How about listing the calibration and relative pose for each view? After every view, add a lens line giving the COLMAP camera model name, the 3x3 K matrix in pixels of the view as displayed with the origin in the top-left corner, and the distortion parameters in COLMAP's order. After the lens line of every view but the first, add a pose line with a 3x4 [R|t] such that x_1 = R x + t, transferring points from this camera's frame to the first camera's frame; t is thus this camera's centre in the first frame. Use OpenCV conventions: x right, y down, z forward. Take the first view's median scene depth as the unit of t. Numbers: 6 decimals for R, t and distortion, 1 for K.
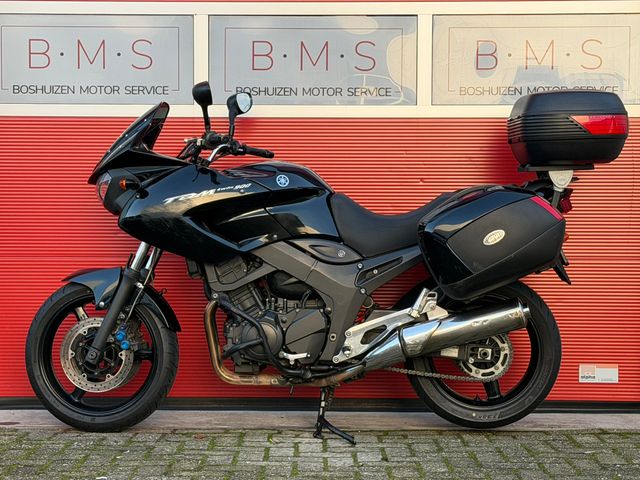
lens RADIAL K [[1352.1, 0, 323.8], [0, 1352.1, 230.6], [0, 0, 1]] dist [0.119914, 0.000000]
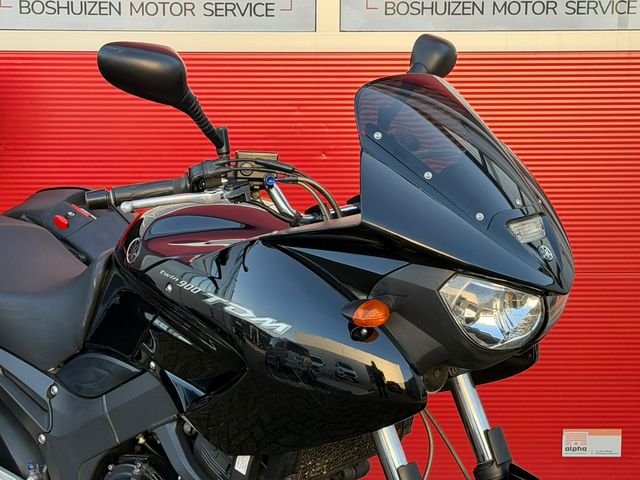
lens RADIAL K [[1352.1, 0, 318.9], [0, 1352.1, 235.0], [0, 0, 1]] dist [0.119914, 0.000000]
pose [[0.998223, -0.017297, 0.057025, 0.034058], [0.007489, 0.985775, 0.167905, -0.104581], [-0.059118, -0.167180, 0.984152, 0.378247]]
